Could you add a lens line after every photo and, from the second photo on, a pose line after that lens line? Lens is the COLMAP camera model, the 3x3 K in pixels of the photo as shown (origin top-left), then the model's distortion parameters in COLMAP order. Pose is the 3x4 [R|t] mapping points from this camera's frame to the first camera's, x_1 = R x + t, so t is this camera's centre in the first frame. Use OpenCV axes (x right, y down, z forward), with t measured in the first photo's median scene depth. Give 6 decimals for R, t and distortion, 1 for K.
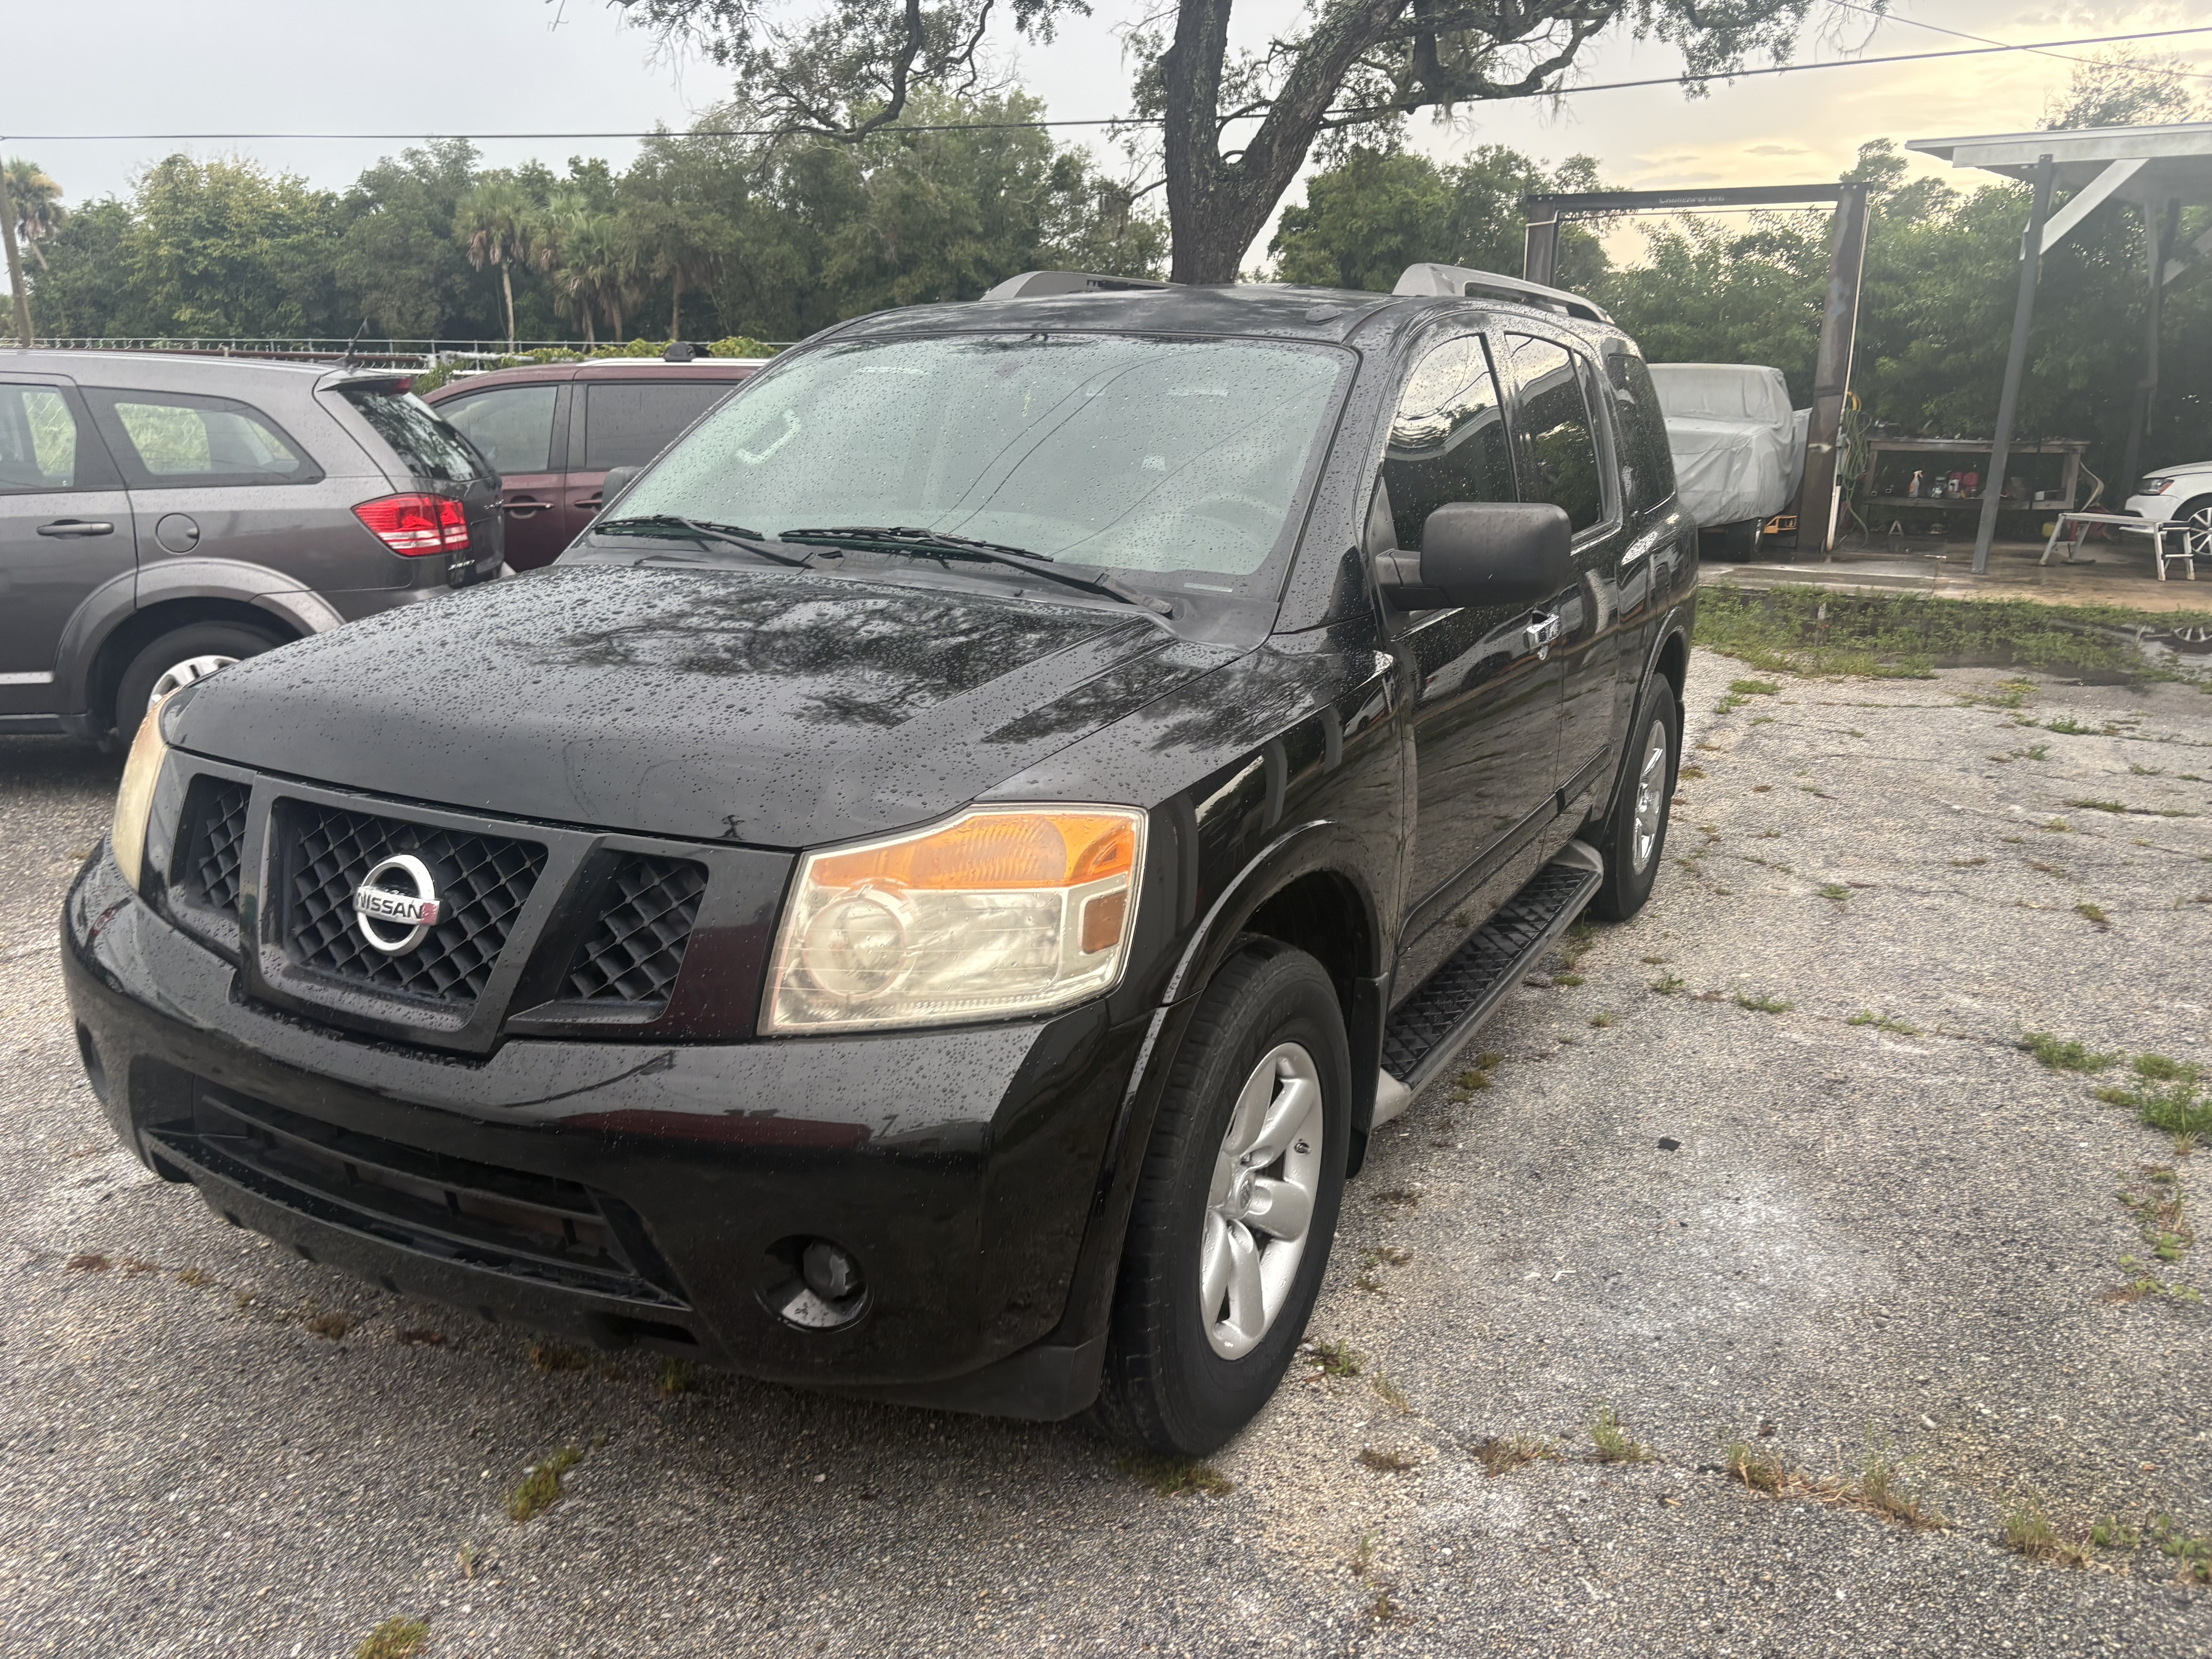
lens RADIAL K [[1689.1, 0, 1106.0], [0, 1689.1, 829.5], [0, 0, 1]] dist [-0.001940, -0.027779]
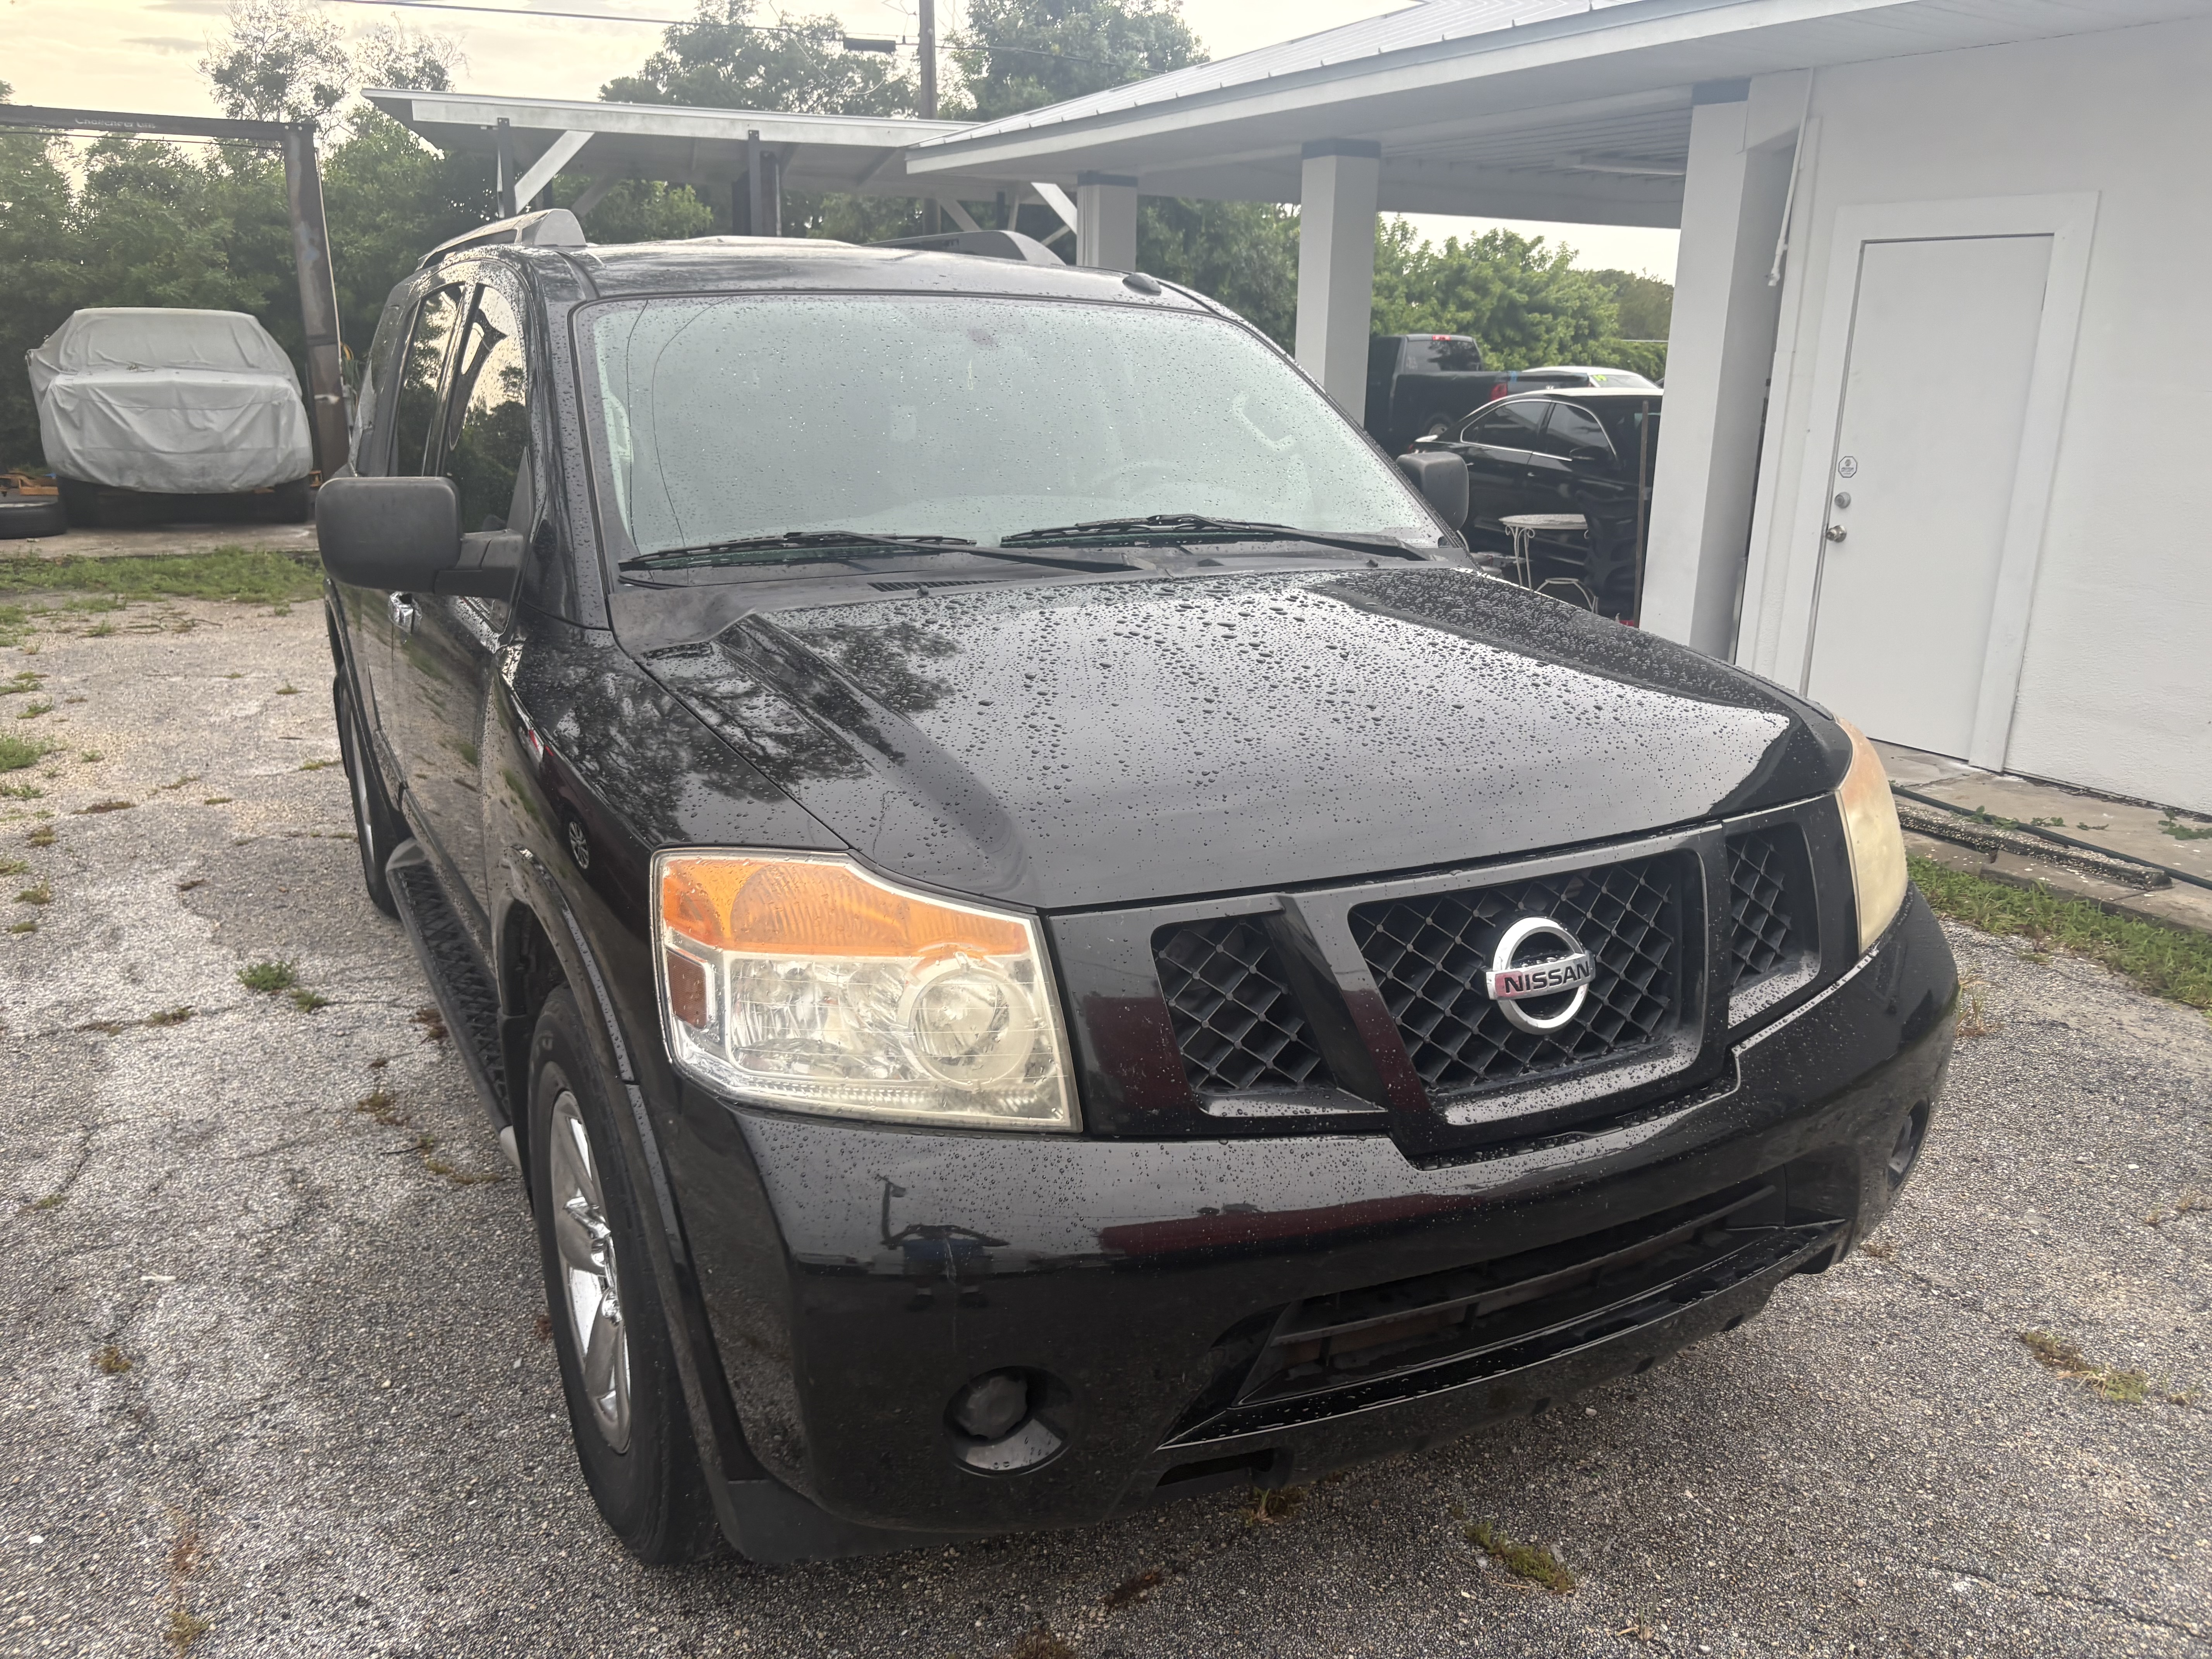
lens RADIAL K [[1689.1, 0, 1106.0], [0, 1689.1, 829.5], [0, 0, 1]] dist [-0.001940, -0.027779]
pose [[0.561907, -0.219254, 0.797614, -0.182529], [0.194409, 0.972229, 0.130295, -0.027760], [-0.804031, 0.081850, 0.588927, 0.098061]]
